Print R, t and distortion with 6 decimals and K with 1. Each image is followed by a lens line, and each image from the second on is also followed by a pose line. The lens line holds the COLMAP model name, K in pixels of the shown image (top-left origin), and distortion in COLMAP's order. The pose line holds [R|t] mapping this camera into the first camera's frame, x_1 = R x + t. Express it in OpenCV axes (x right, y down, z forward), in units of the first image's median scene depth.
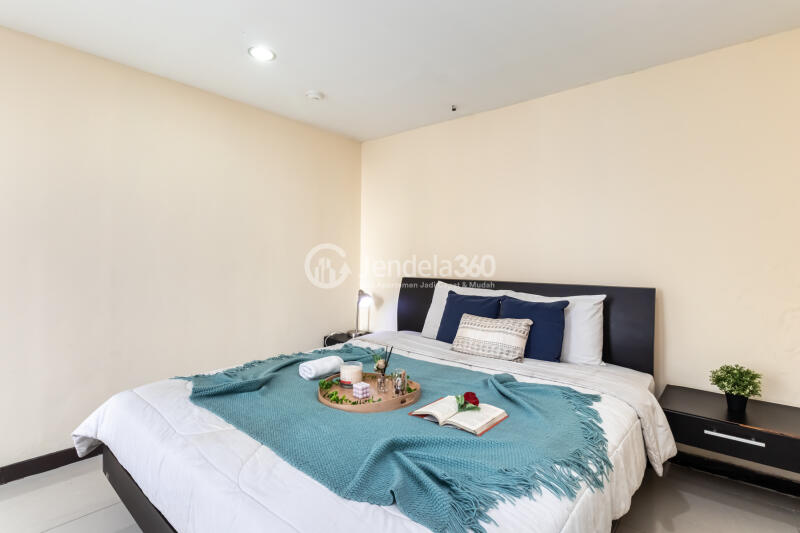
lens RADIAL K [[382.7, 0, 400.0], [0, 382.7, 266.5], [0, 0, 1]] dist [0.001540, 0.000145]
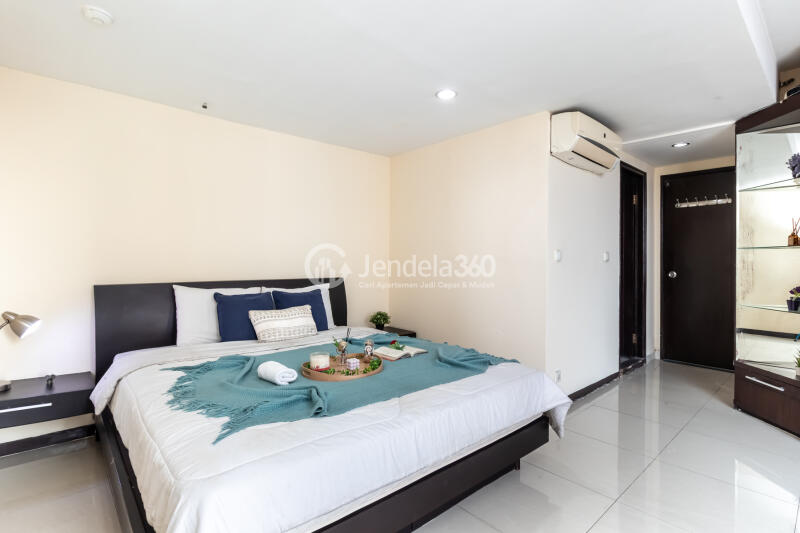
lens RADIAL K [[382.7, 0, 400.0], [0, 382.7, 266.5], [0, 0, 1]] dist [0.001540, 0.000145]
pose [[0.137657, -0.011492, 0.990413, -1.036727], [0.022143, 0.999718, 0.008522, -0.002856], [-0.990232, 0.020757, 0.137873, 0.522364]]
